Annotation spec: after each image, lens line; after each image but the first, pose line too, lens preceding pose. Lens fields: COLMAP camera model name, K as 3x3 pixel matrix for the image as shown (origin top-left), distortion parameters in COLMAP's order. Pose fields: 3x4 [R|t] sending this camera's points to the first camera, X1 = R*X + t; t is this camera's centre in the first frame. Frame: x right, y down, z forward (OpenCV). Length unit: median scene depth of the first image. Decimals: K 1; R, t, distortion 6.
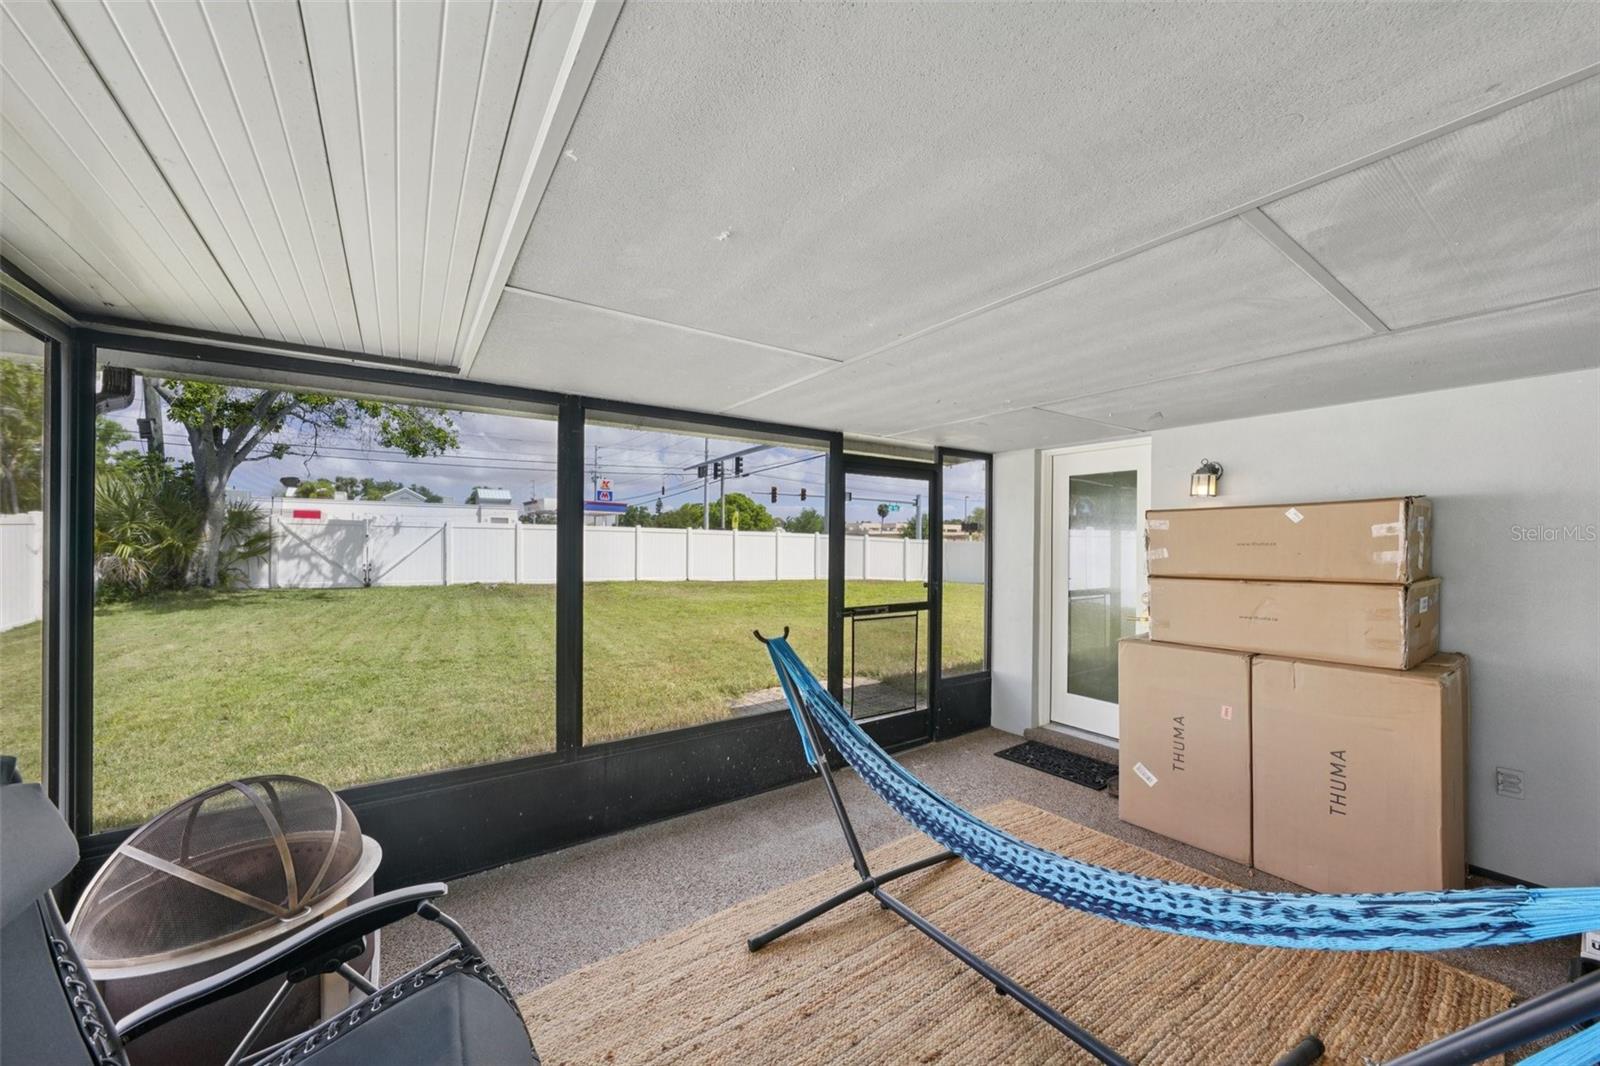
lens RADIAL K [[584.3, 0, 803.7], [0, 584.3, 538.1], [0, 0, 1]] dist [0.000748, -0.004200]
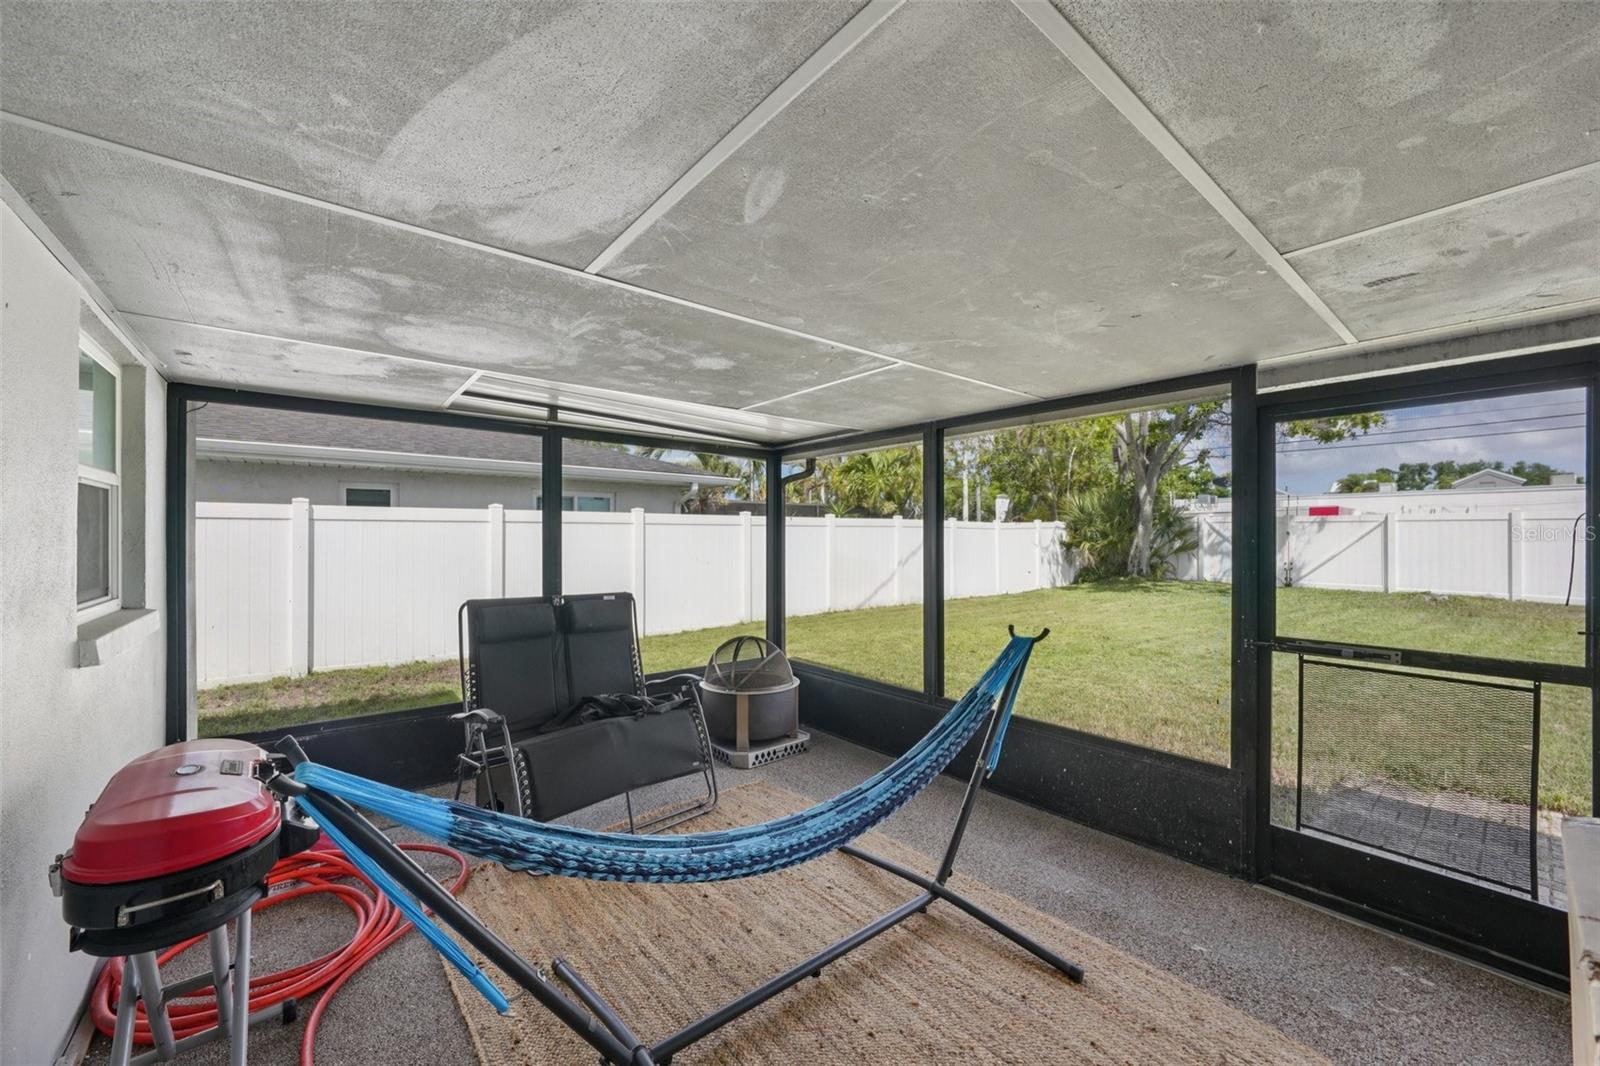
lens RADIAL K [[631.8, 0, 796.7], [0, 631.8, 534.5], [0, 0, 1]] dist [0.000950, 0.000072]
pose [[0.092340, -0.008891, -0.995688, 0.245963], [0.005718, 0.999948, -0.008399, 0.004279], [0.995711, -0.004918, 0.092386, 0.148097]]
